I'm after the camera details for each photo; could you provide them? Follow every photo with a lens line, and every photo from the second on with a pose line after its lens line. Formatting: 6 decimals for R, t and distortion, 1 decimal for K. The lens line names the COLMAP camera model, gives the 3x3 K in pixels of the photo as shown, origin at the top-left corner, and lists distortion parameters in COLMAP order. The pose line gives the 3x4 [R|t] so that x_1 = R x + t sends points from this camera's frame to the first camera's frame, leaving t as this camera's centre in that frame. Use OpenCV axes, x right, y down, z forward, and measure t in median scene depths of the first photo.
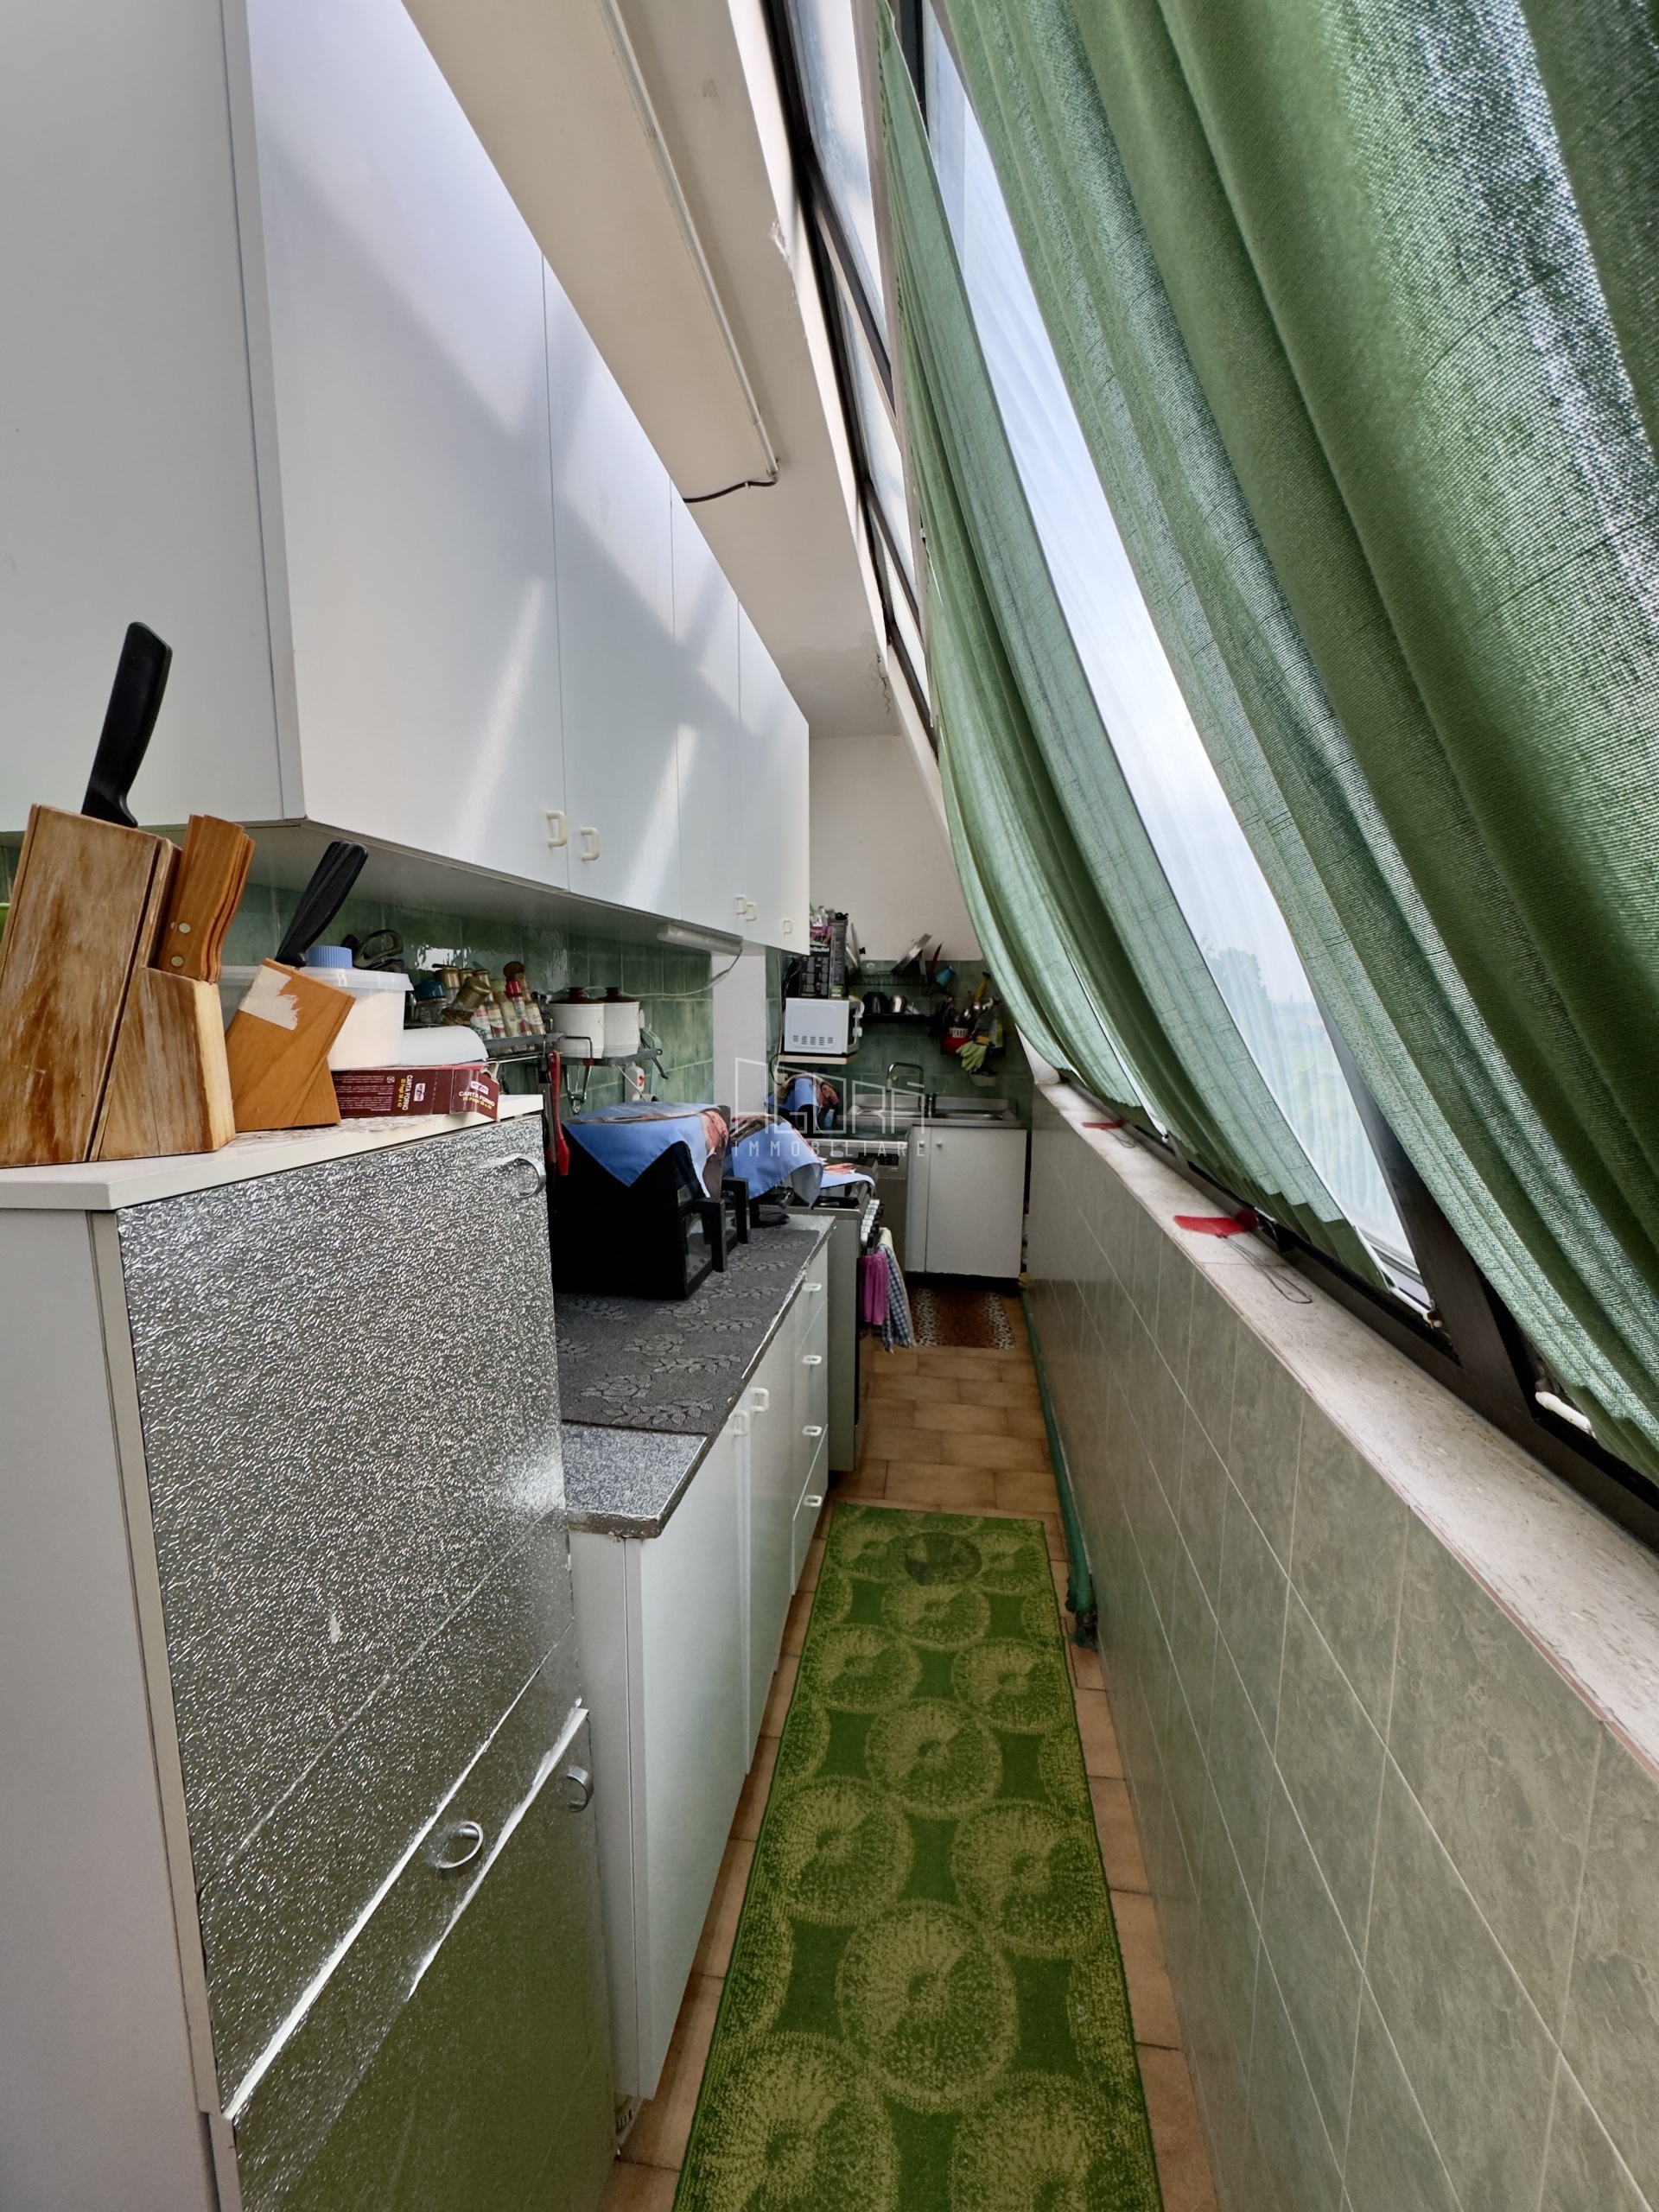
lens RADIAL K [[873.9, 0, 829.5], [0, 873.9, 1106.0], [0, 0, 1]] dist [-0.012023, 0.000398]
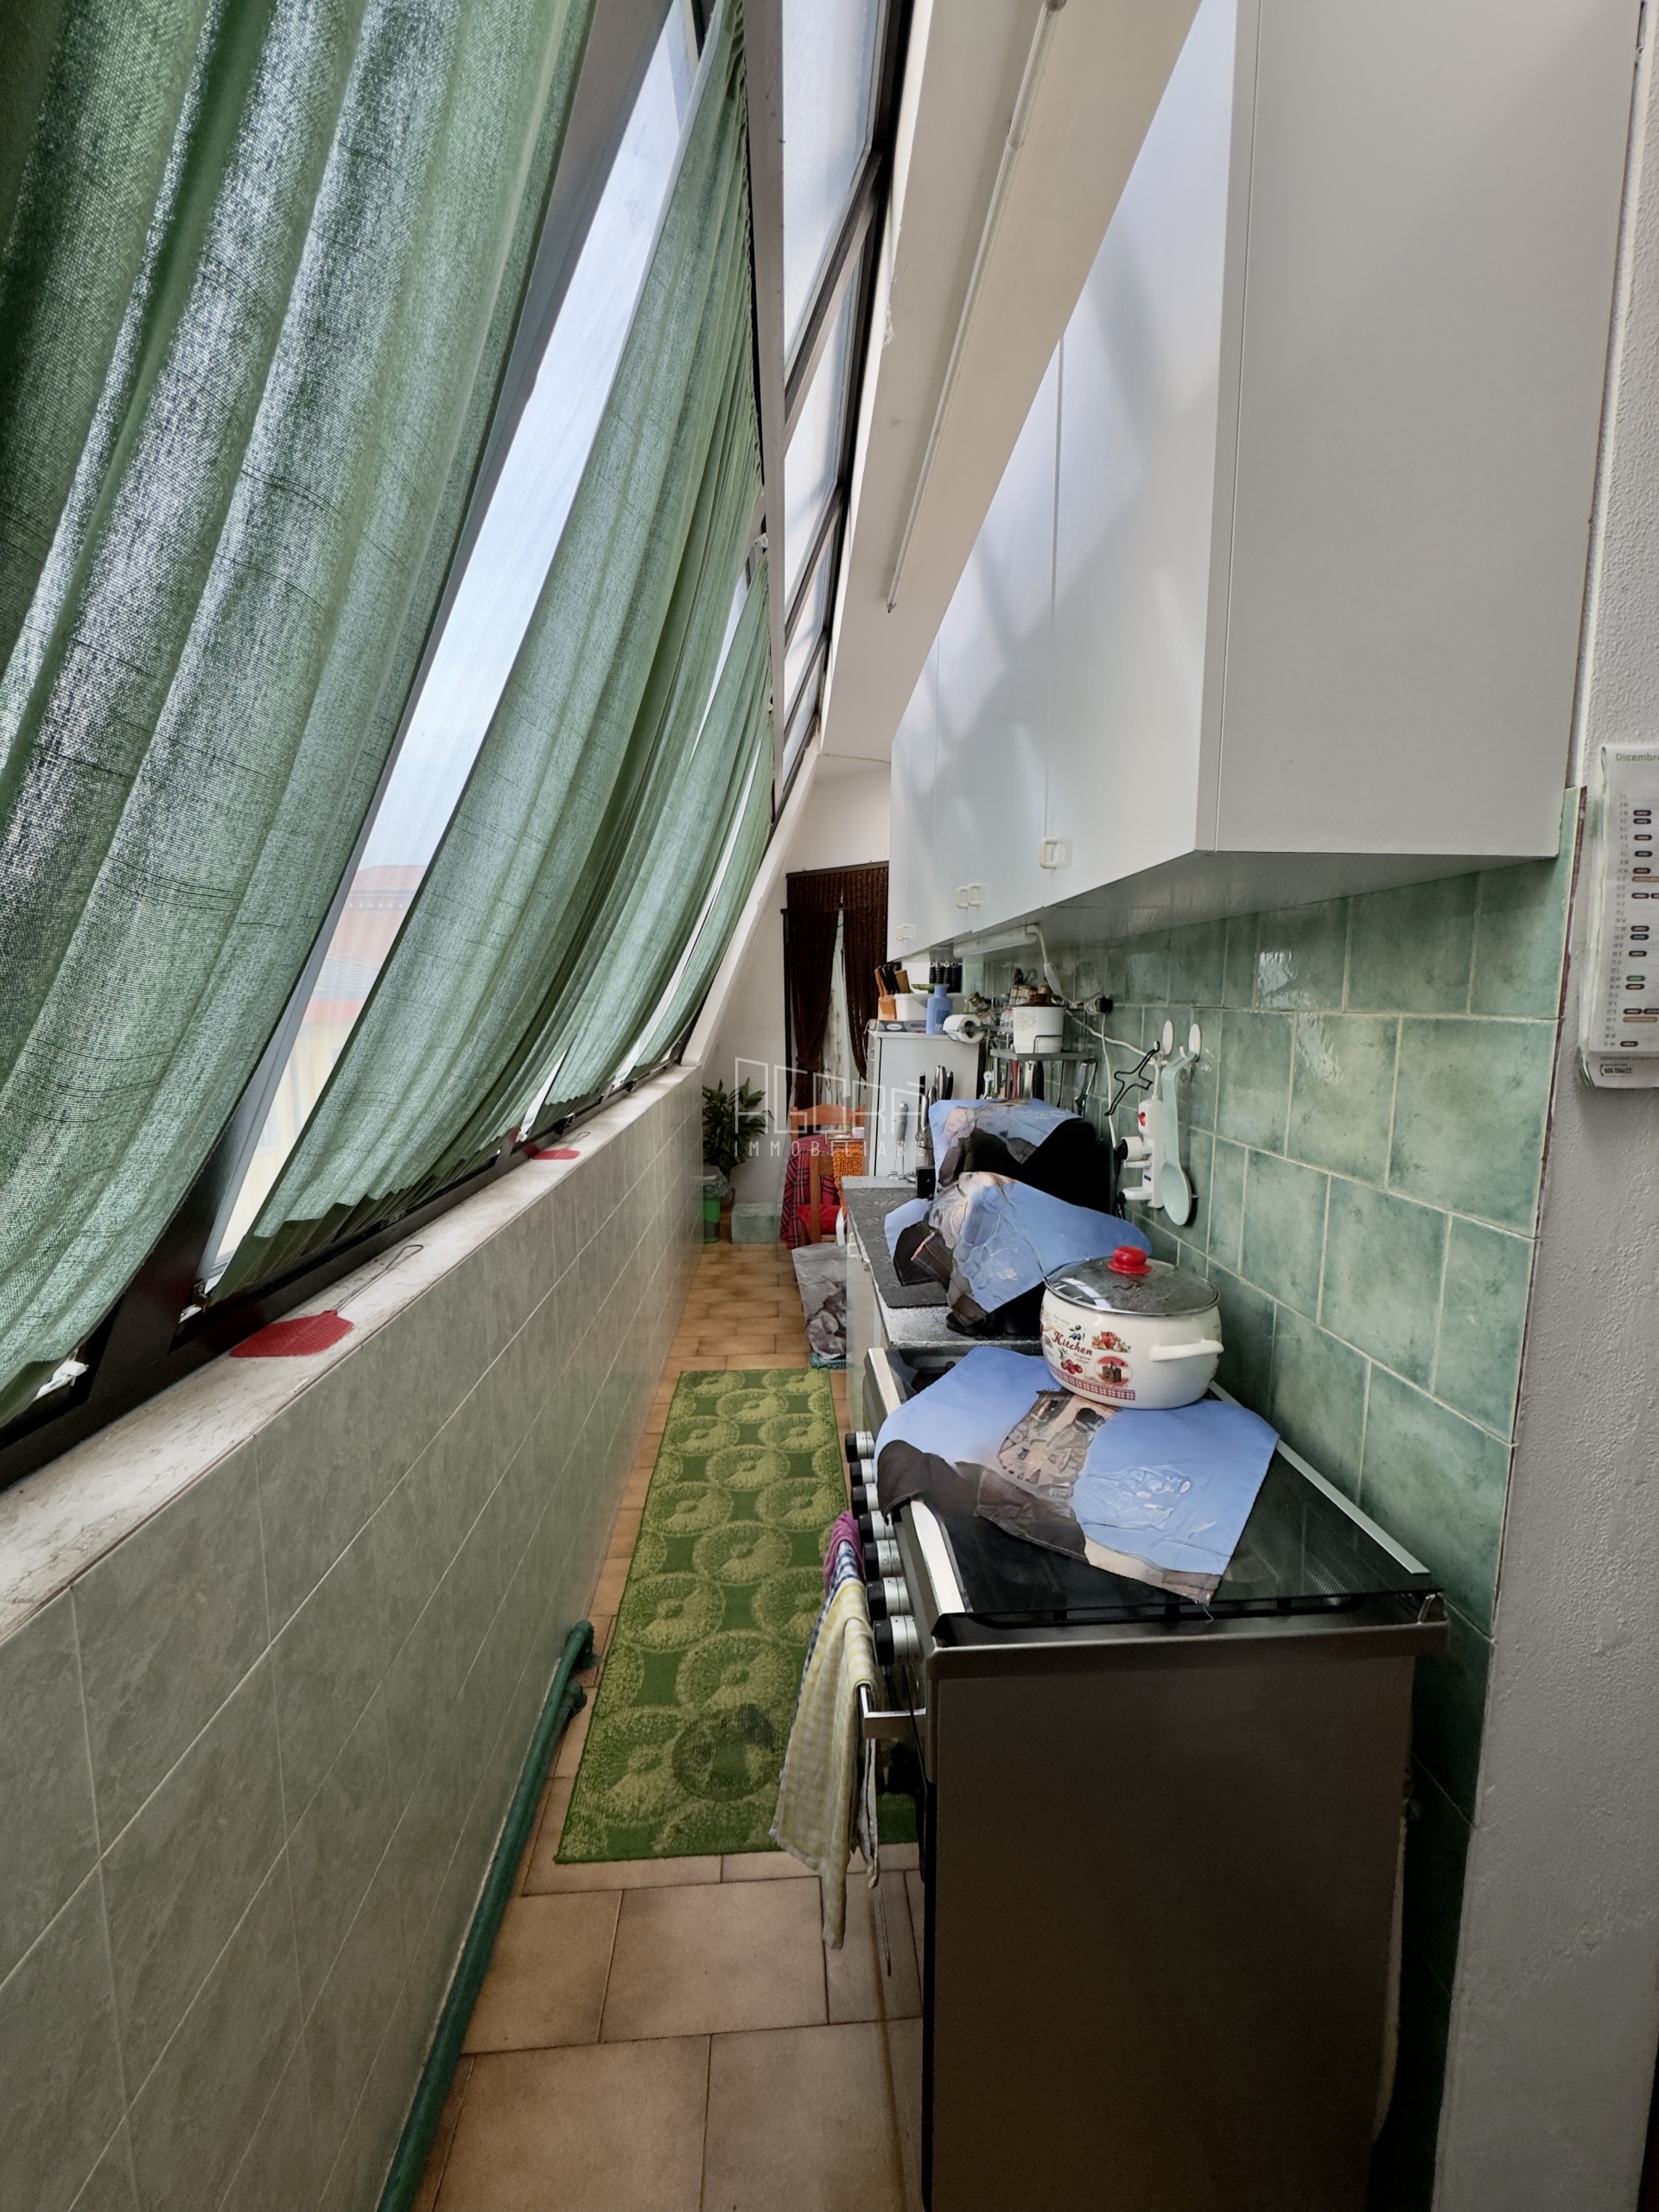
lens RADIAL K [[873.9, 0, 829.5], [0, 873.9, 1106.0], [0, 0, 1]] dist [-0.012023, 0.000398]
pose [[-0.980330, 0.019732, -0.196379, 0.230361], [-0.027995, 0.971027, 0.237323, -0.256596], [0.195372, 0.238152, -0.951374, 2.077509]]
